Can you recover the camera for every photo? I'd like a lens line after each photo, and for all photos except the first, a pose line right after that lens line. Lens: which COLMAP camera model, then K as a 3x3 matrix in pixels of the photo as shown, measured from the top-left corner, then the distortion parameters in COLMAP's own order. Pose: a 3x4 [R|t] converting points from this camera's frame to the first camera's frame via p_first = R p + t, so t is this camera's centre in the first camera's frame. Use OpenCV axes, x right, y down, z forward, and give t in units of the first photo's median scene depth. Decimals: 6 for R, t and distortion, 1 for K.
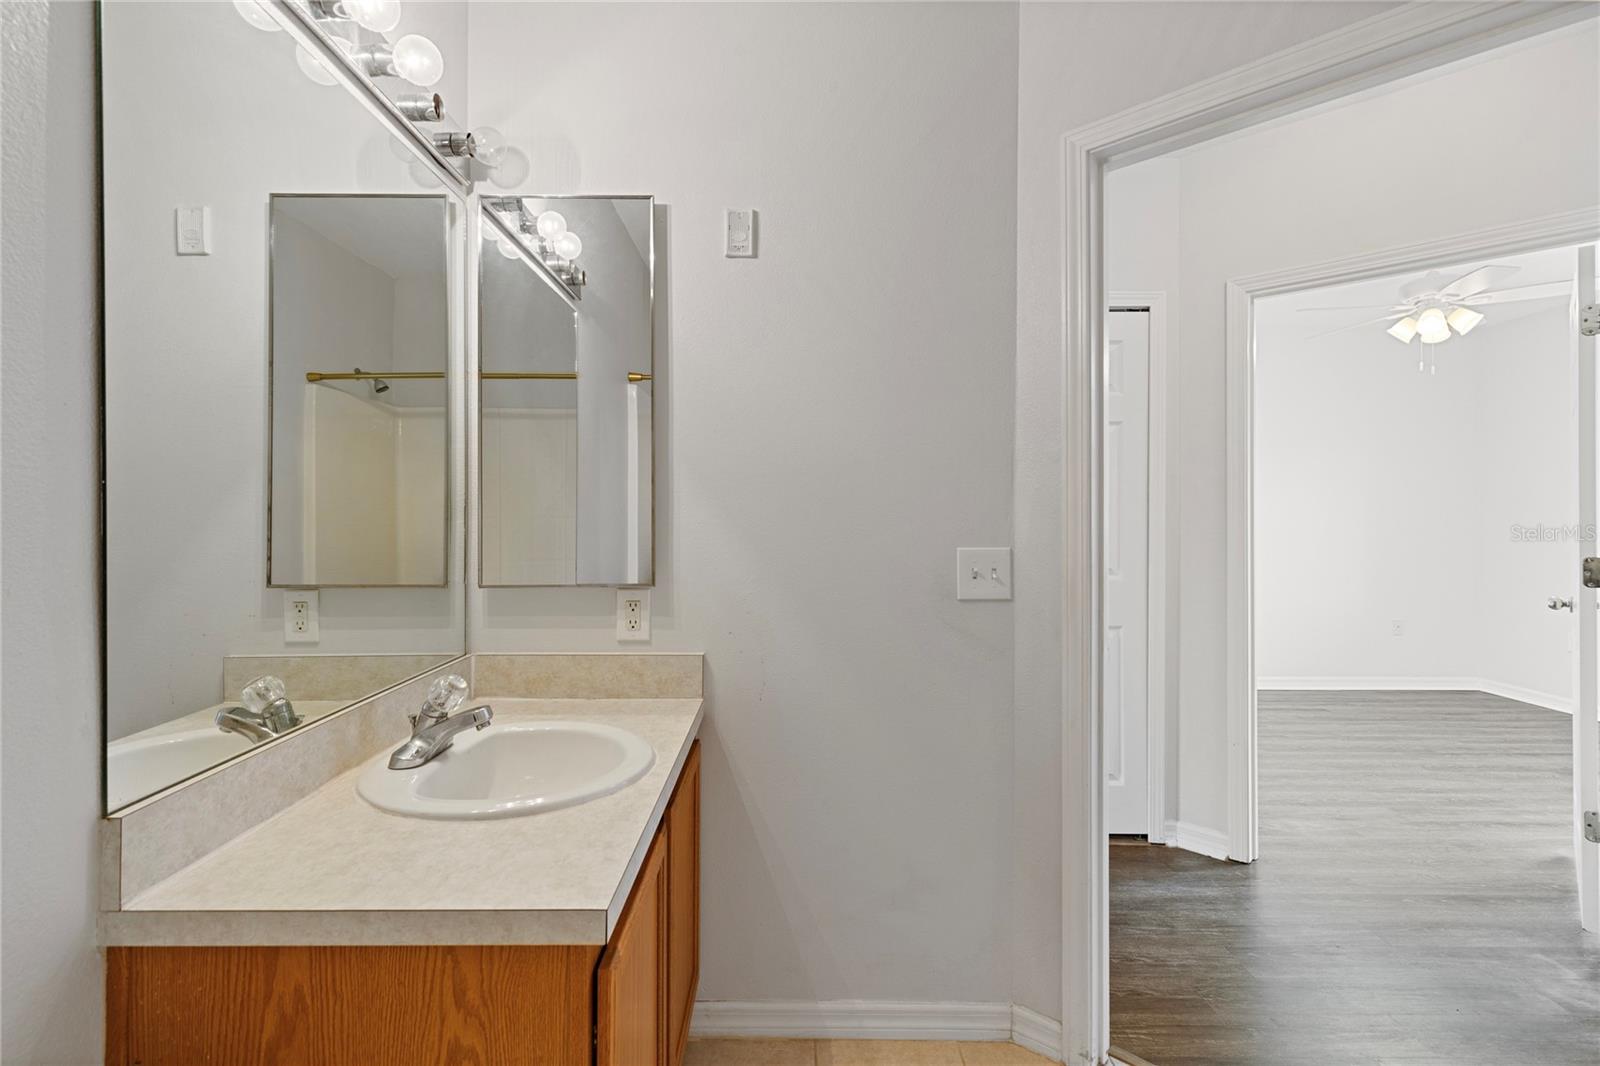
lens RADIAL K [[745.1, 0, 793.4], [0, 745.1, 507.8], [0, 0, 1]] dist [0.003863, -0.000844]
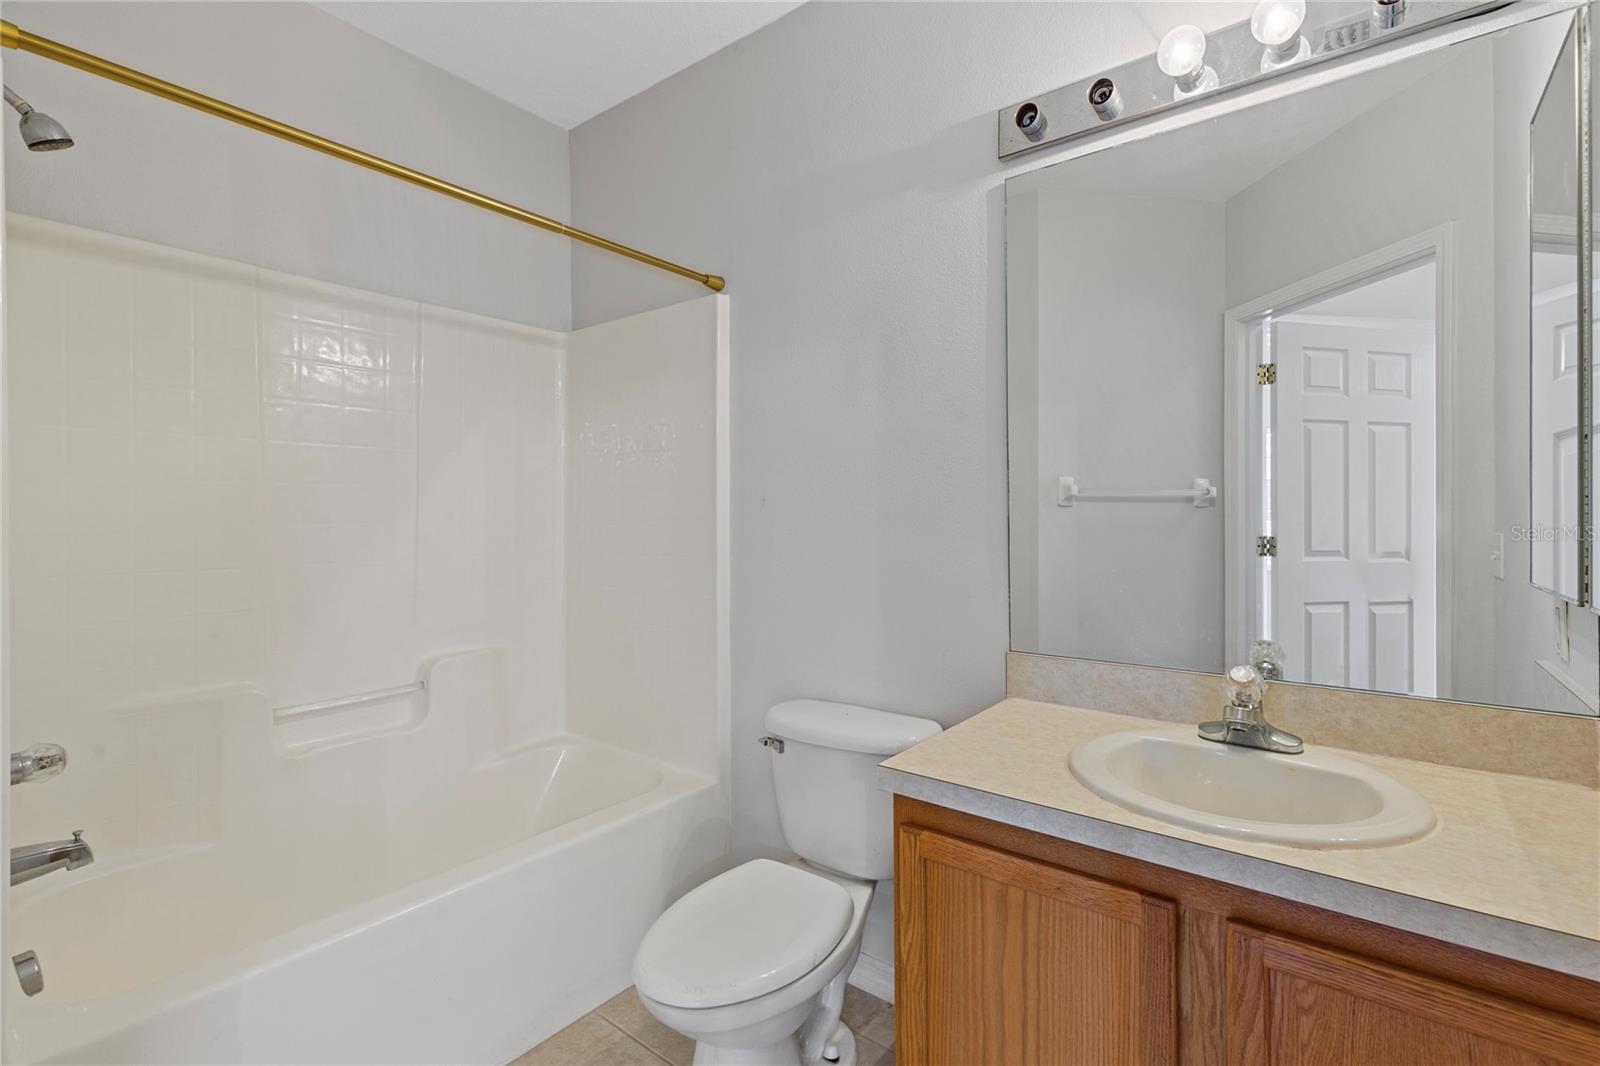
lens RADIAL K [[724.8, 0, 801.3], [0, 724.8, 516.8], [0, 0, 1]] dist [0.016765, -0.000255]
pose [[-0.618136, -0.002421, -0.786067, 0.732525], [0.003178, 0.999979, -0.005578, 0.047865], [0.786064, -0.005946, -0.618116, 1.353588]]
